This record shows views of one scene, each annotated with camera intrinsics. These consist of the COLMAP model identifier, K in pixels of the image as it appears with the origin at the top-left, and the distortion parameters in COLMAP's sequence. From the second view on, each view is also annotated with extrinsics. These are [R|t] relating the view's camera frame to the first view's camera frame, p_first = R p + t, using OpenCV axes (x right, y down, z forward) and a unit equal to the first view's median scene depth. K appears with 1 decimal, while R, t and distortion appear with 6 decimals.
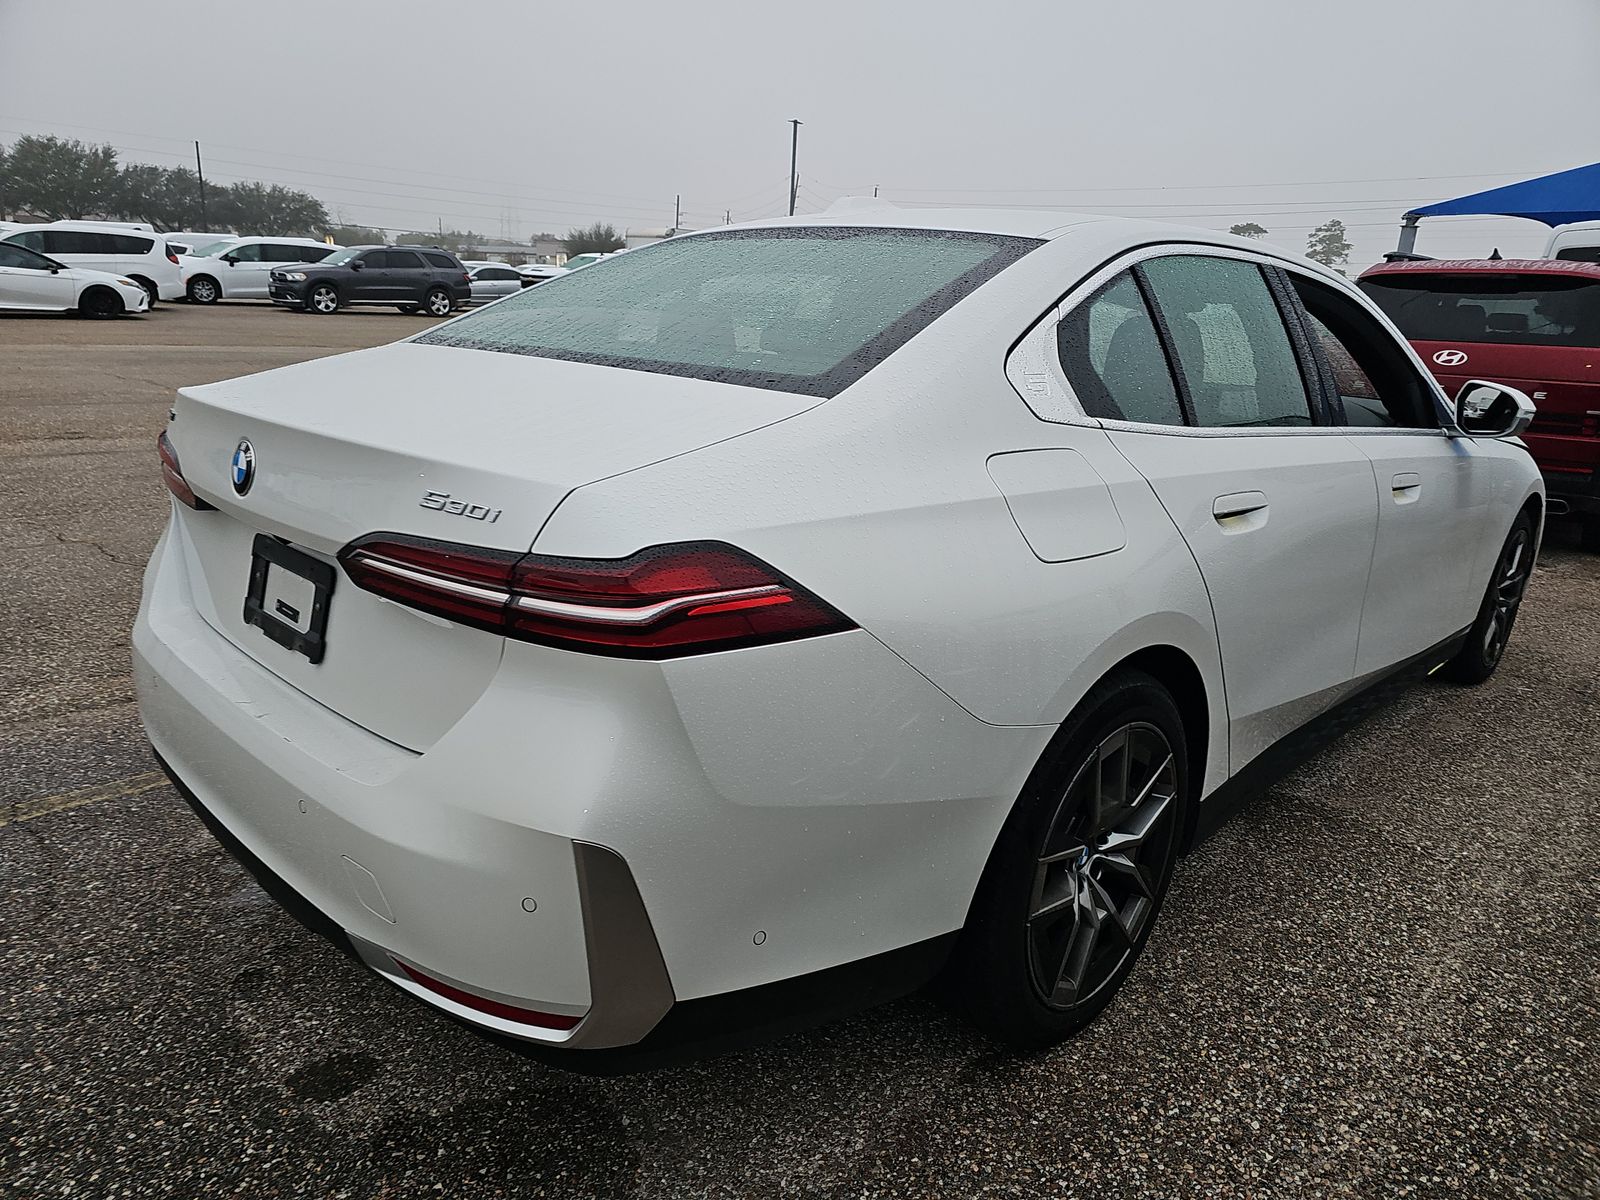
lens RADIAL K [[1074.1, 0, 802.7], [0, 1074.1, 601.6], [0, 0, 1]] dist [0.020245, -0.022940]
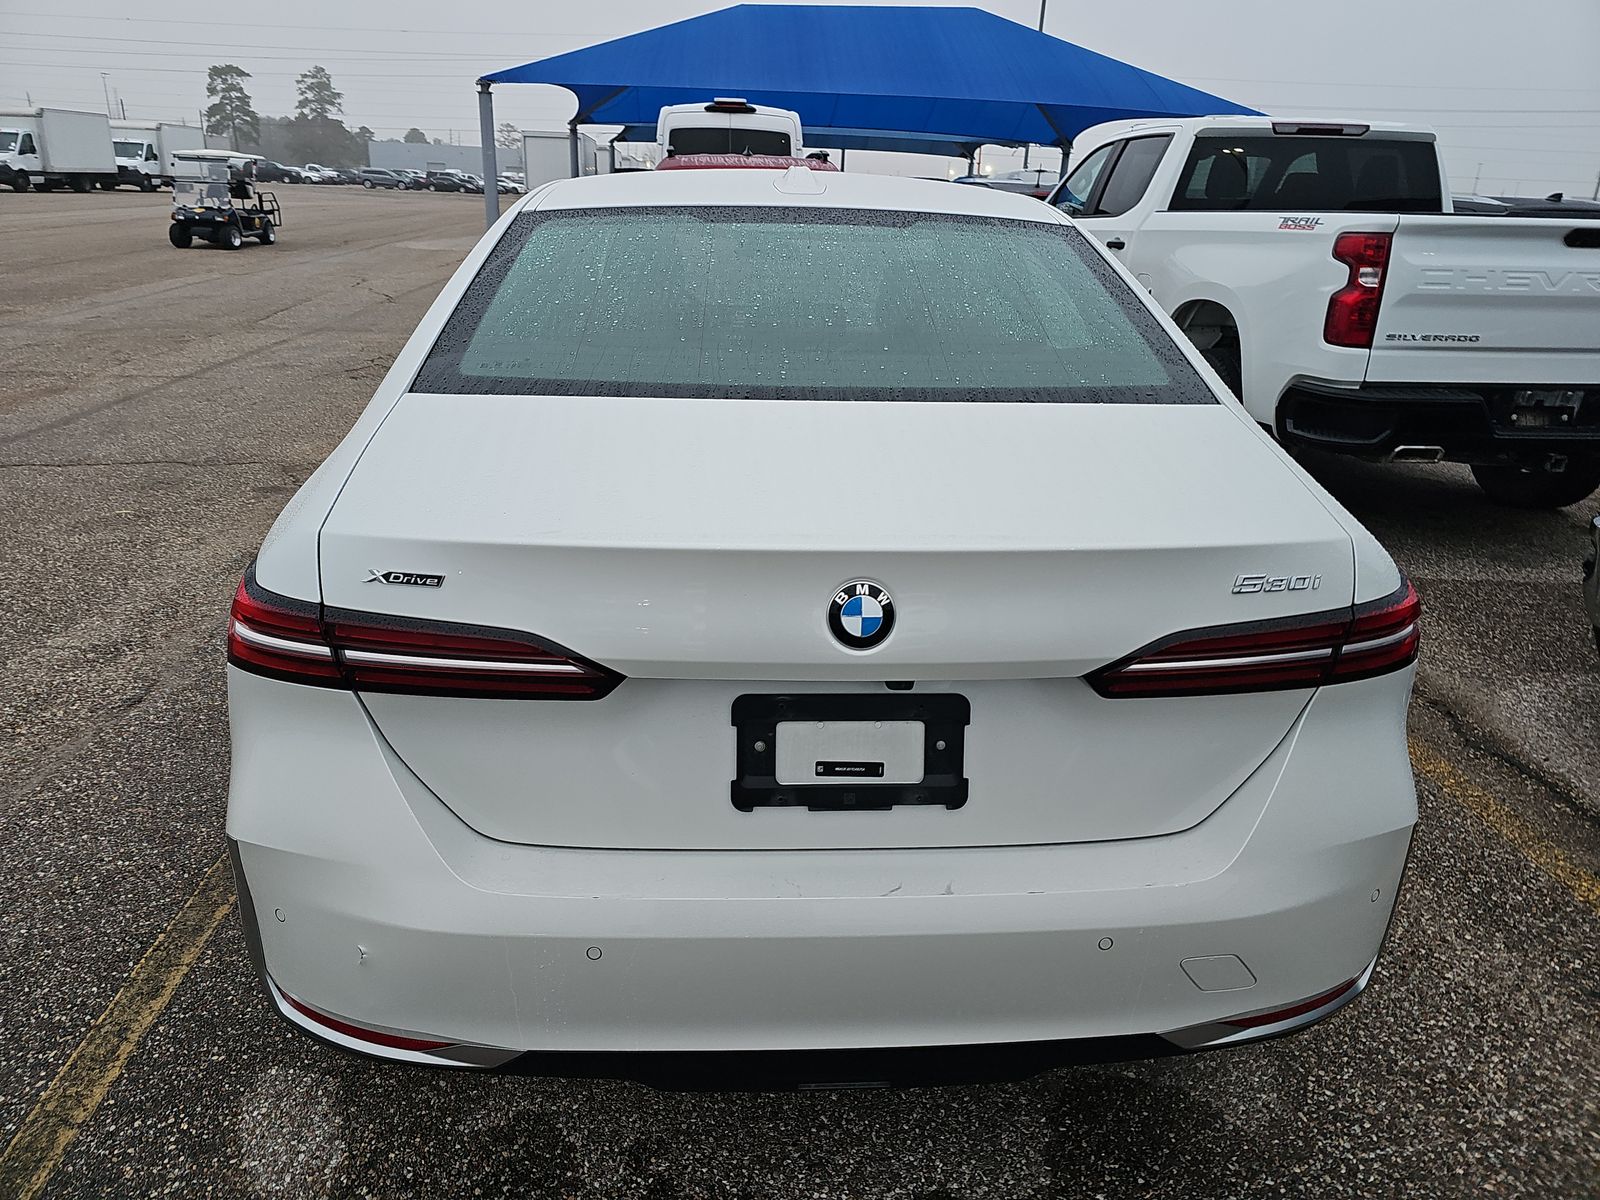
lens RADIAL K [[1074.1, 0, 795.7], [0, 1074.1, 595.3], [0, 0, 1]] dist [0.020245, -0.022940]
pose [[0.666801, -0.281672, 0.689955, -0.928788], [0.196271, 0.959511, 0.202033, -0.259889], [-0.718926, 0.000702, 0.695086, 0.430828]]
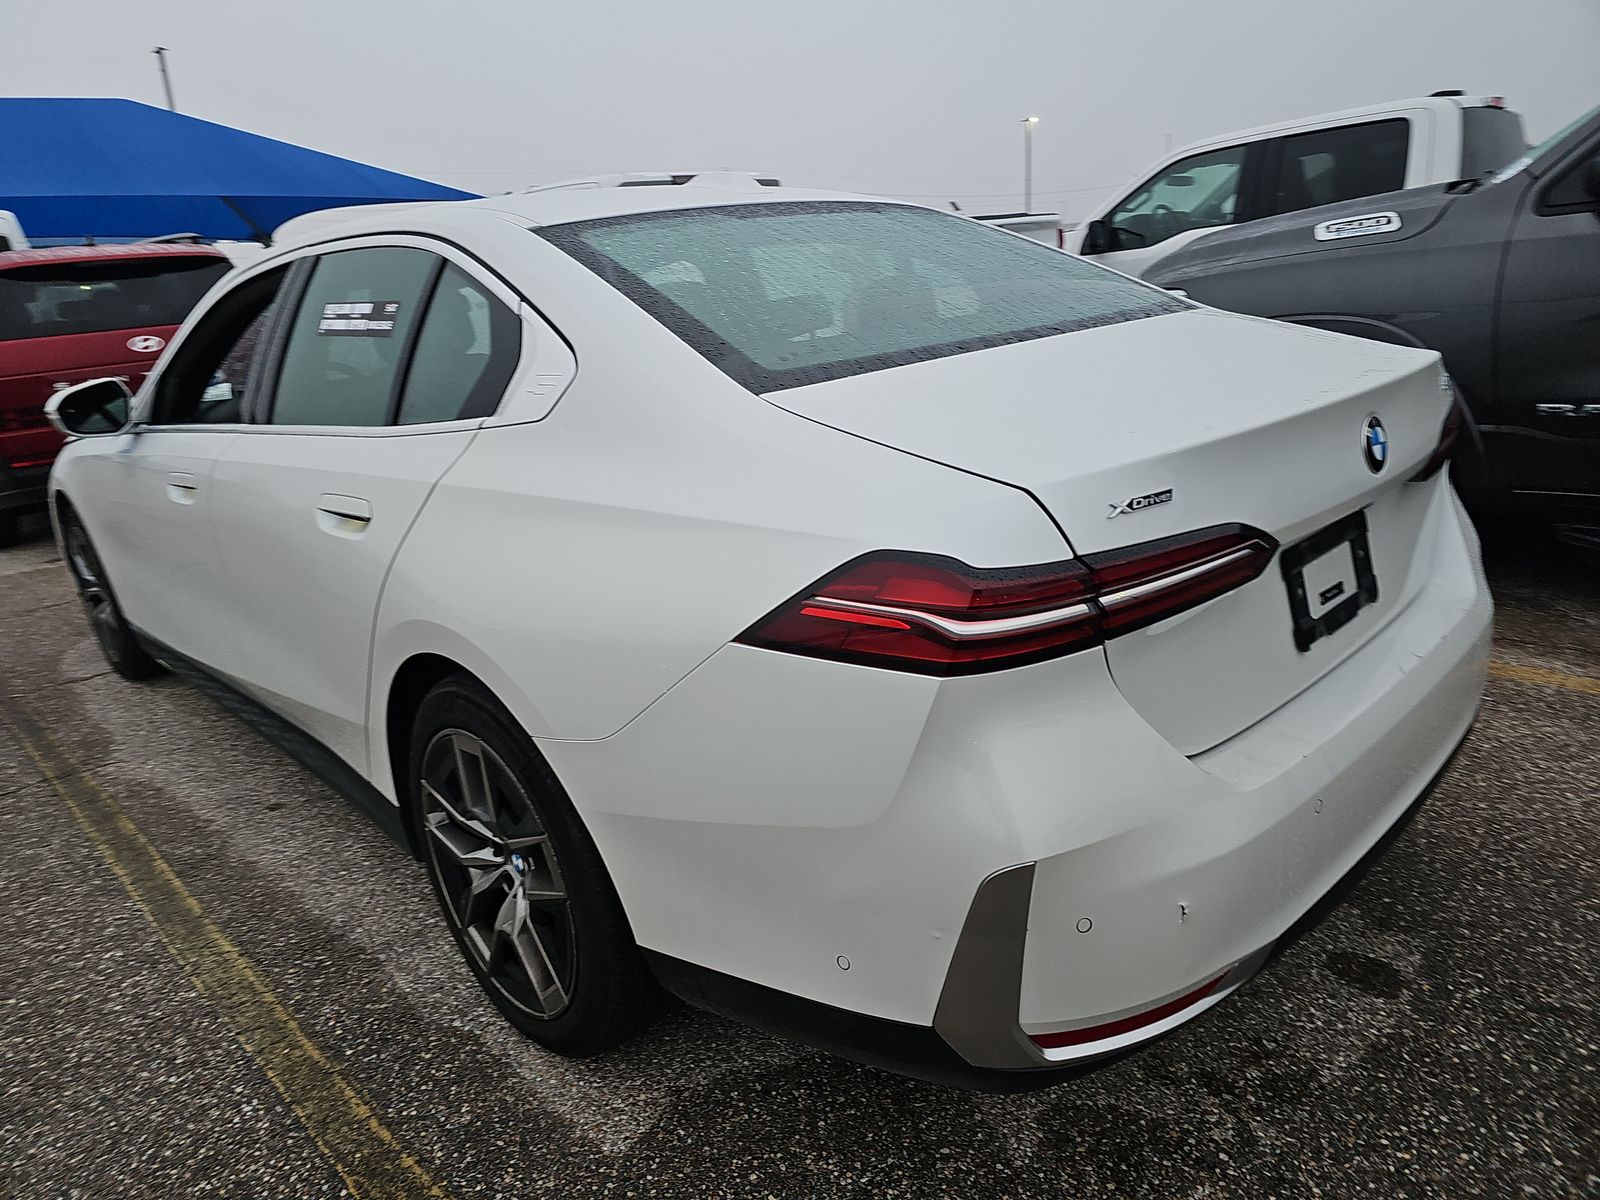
lens RADIAL K [[1074.1, 0, 796.4], [0, 1074.1, 603.6], [0, 0, 1]] dist [0.020245, -0.022940]
pose [[0.015641, -0.343649, 0.938968, -1.254136], [0.337186, 0.885887, 0.318605, -0.403546], [-0.941308, 0.311623, 0.129730, 1.204274]]
